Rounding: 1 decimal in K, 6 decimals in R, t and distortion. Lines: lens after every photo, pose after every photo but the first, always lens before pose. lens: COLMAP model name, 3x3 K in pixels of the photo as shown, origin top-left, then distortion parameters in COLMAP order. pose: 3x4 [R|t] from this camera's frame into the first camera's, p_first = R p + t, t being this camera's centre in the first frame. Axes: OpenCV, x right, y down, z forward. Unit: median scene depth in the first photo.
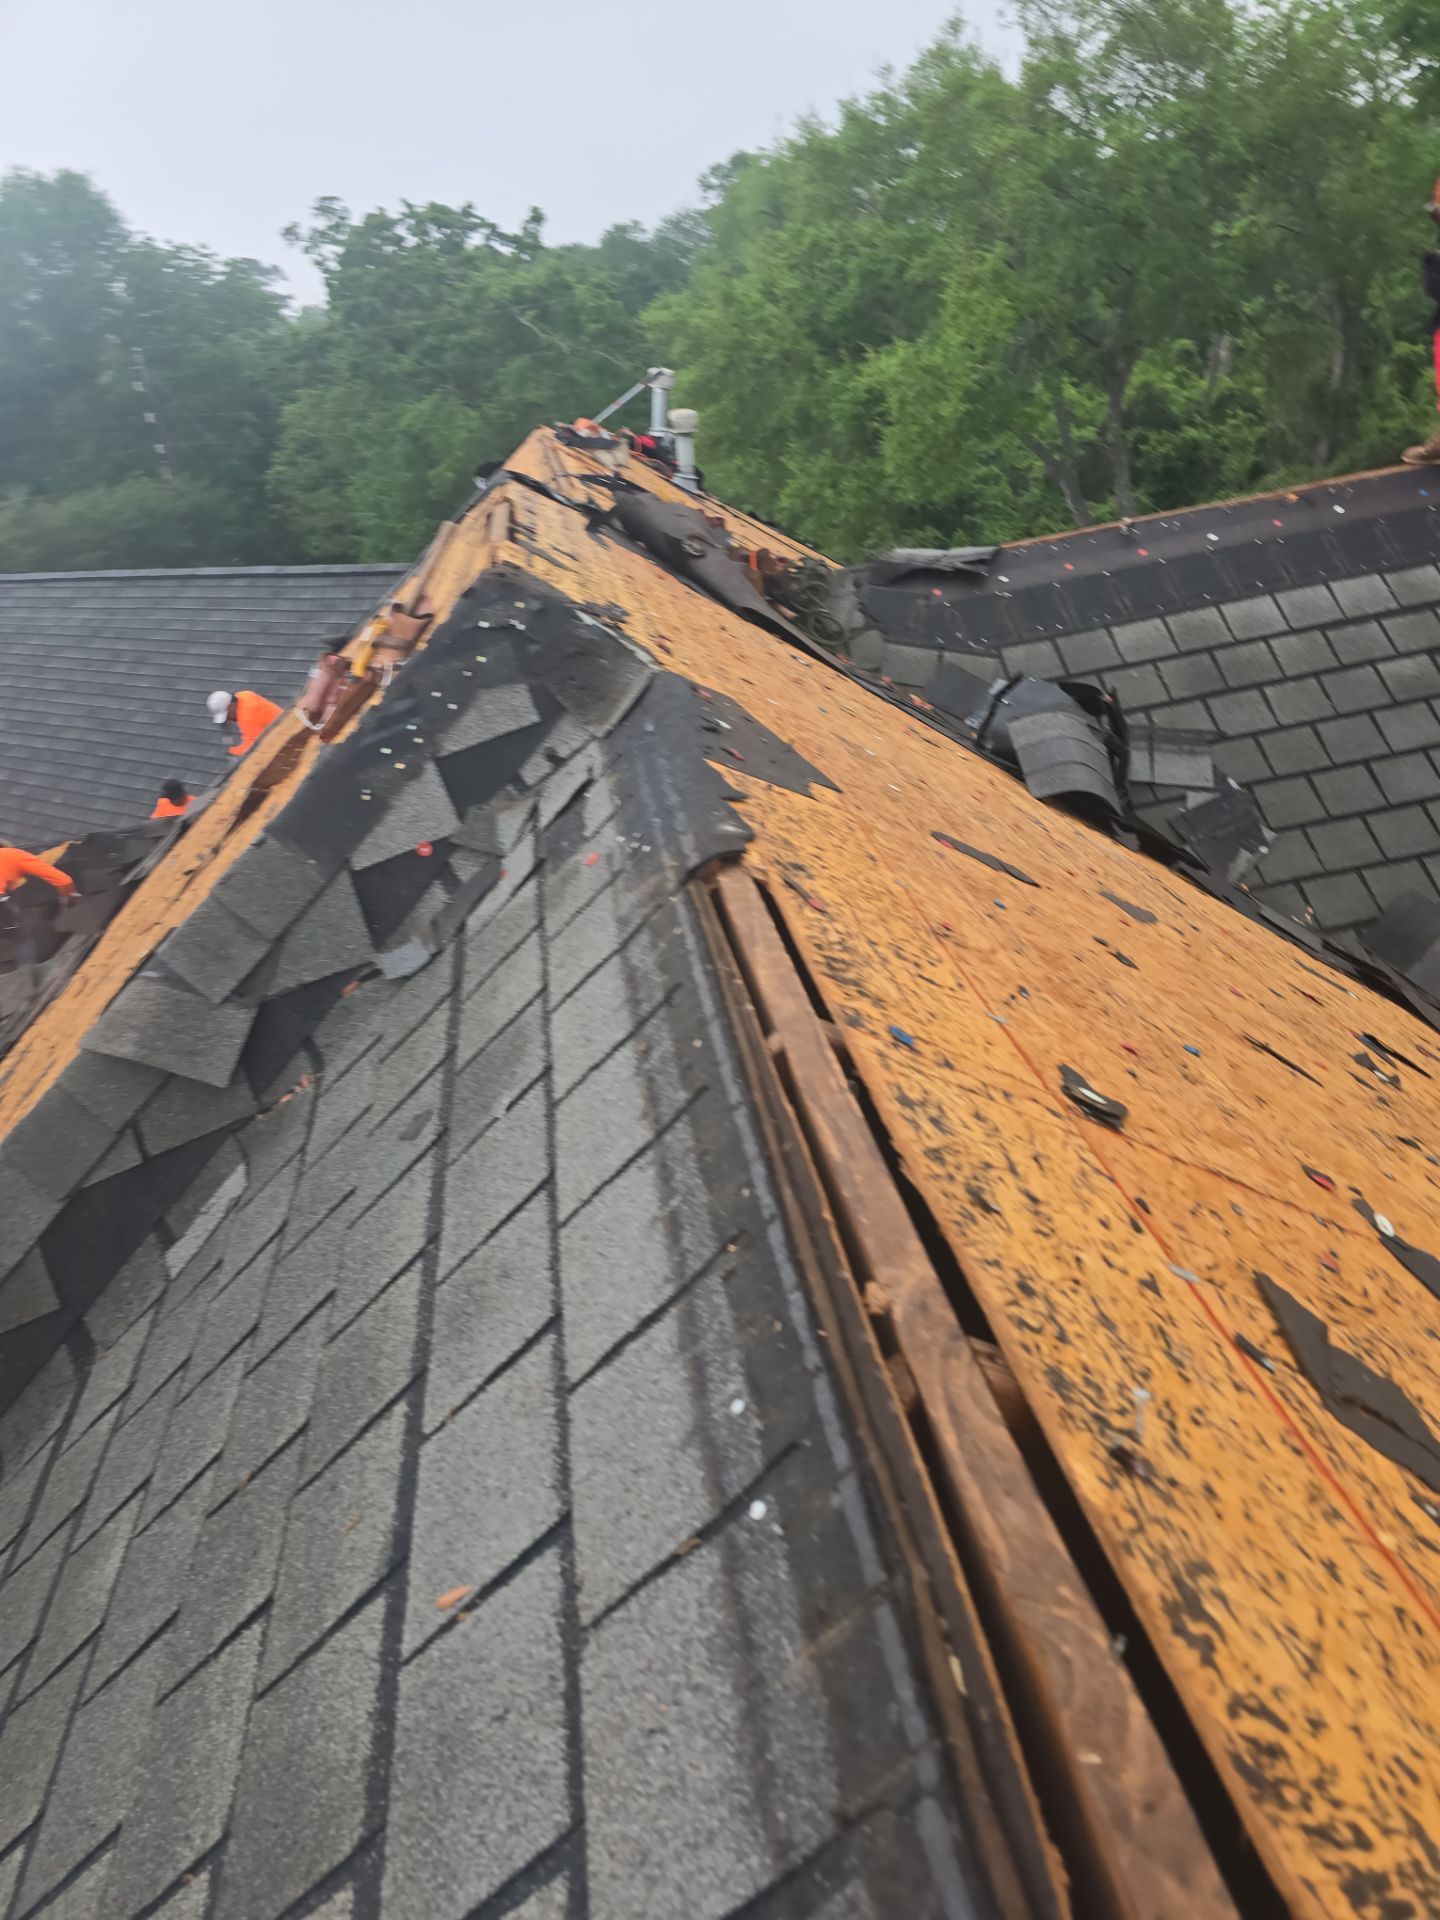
lens RADIAL K [[1276.5, 0, 729.3], [0, 1276.5, 973.1], [0, 0, 1]] dist [0.069296, -0.055710]
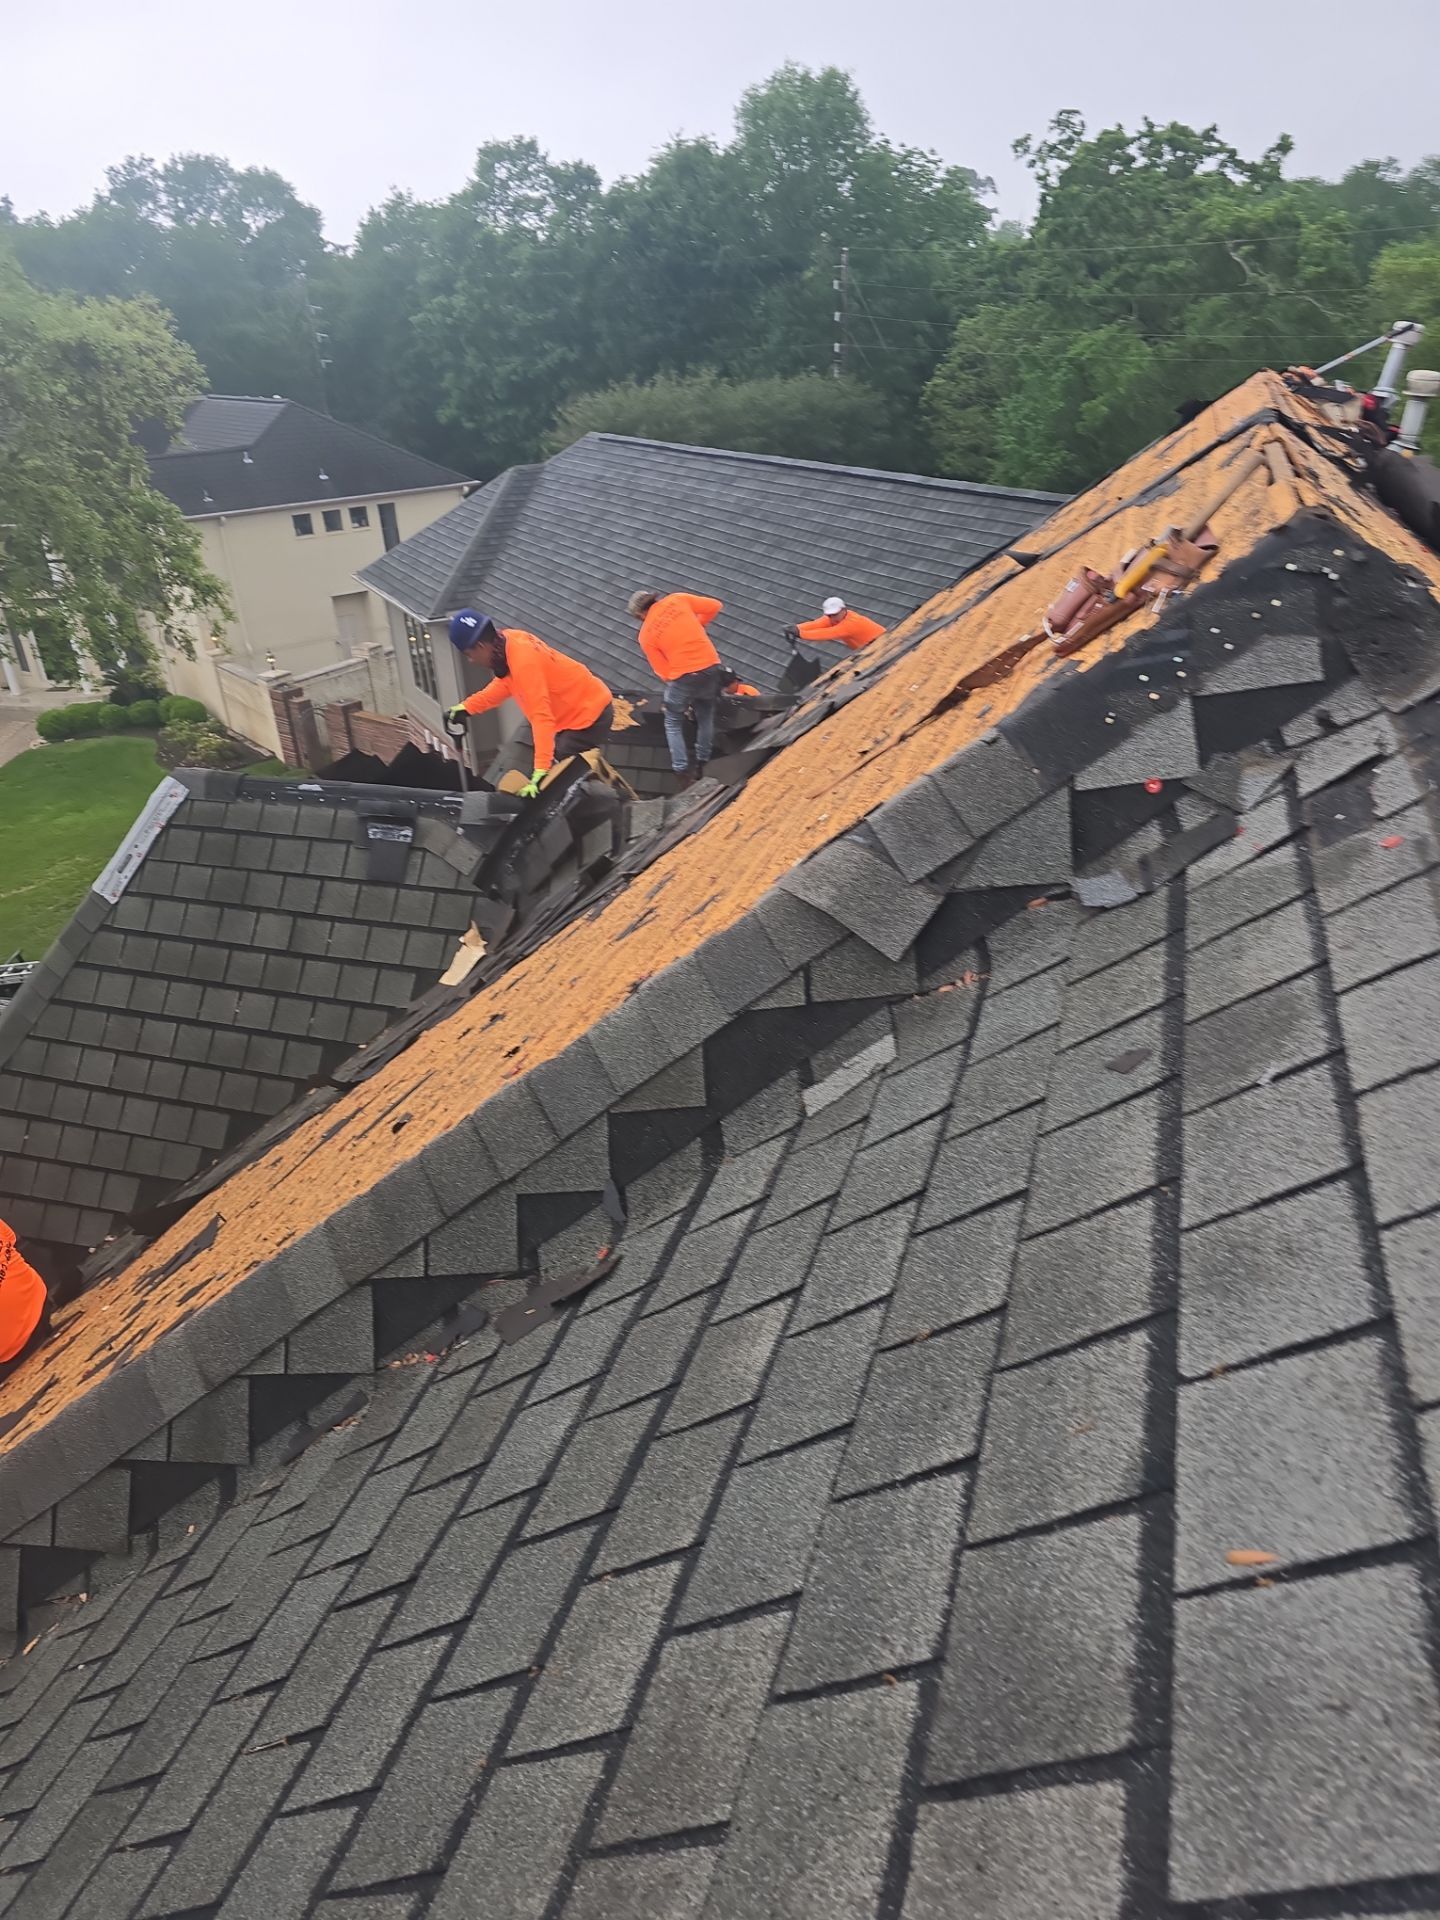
lens RADIAL K [[1276.5, 0, 715.6], [0, 1276.5, 965.8], [0, 0, 1]] dist [0.069296, -0.055710]
pose [[0.890475, 0.297544, -0.344269, -0.160817], [-0.283344, 0.954582, 0.092135, 0.037911], [0.356048, 0.015502, 0.934339, -0.021693]]
